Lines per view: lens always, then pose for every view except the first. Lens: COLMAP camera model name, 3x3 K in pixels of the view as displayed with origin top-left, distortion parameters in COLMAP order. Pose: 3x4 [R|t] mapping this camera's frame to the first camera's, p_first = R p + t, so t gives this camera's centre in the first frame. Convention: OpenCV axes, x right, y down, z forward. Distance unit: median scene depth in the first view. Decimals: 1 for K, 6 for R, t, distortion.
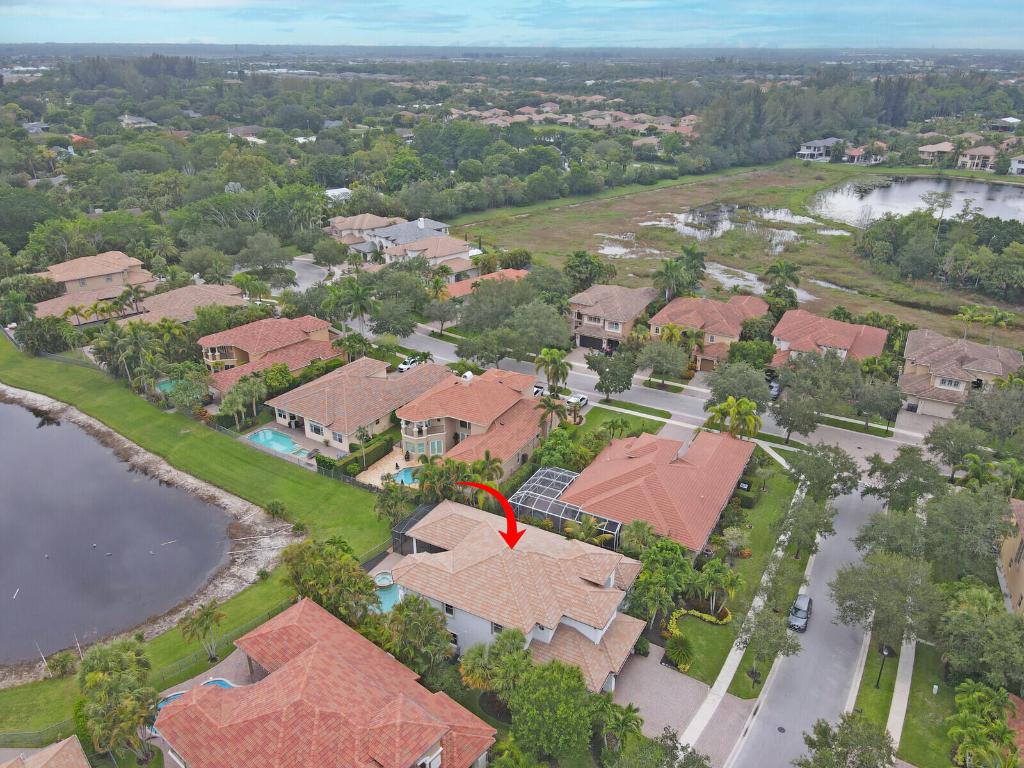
lens RADIAL K [[752.4, 0, 514.6], [0, 752.4, 381.3], [0, 0, 1]] dist [0.001994, 0.024051]
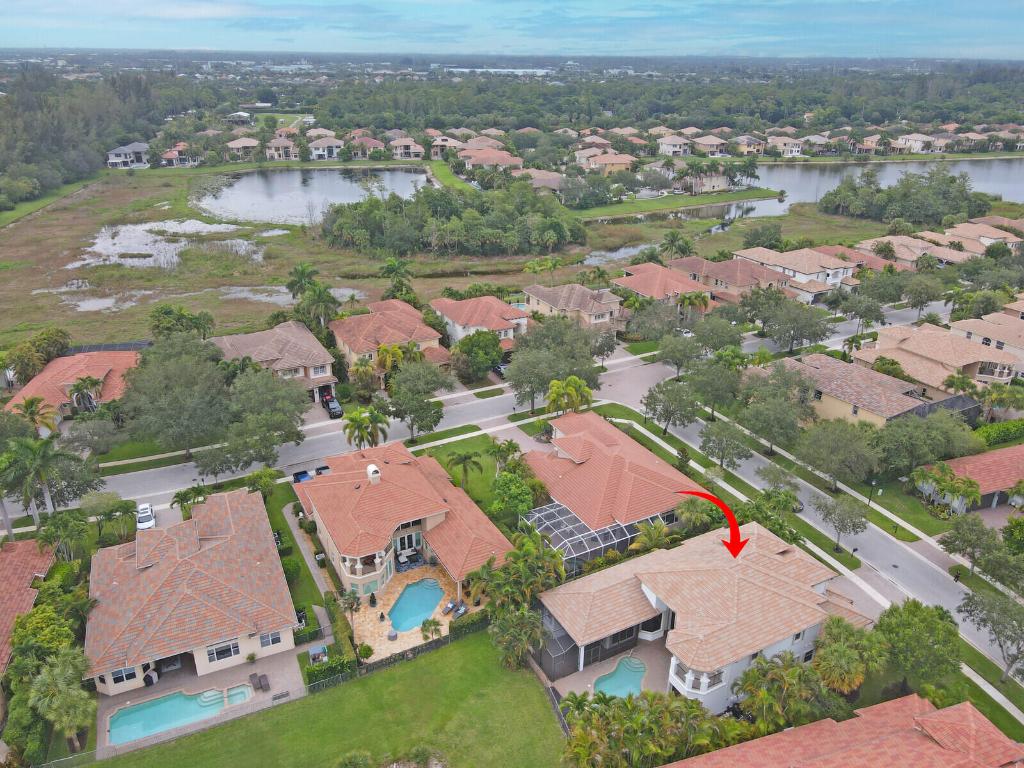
lens RADIAL K [[752.4, 0, 521.3], [0, 752.4, 378.1], [0, 0, 1]] dist [0.001994, 0.024051]
pose [[0.536001, -0.334798, 0.774993, -0.385039], [0.336334, 0.926688, 0.167715, -0.121476], [-0.774327, 0.170761, 0.609309, 0.268286]]
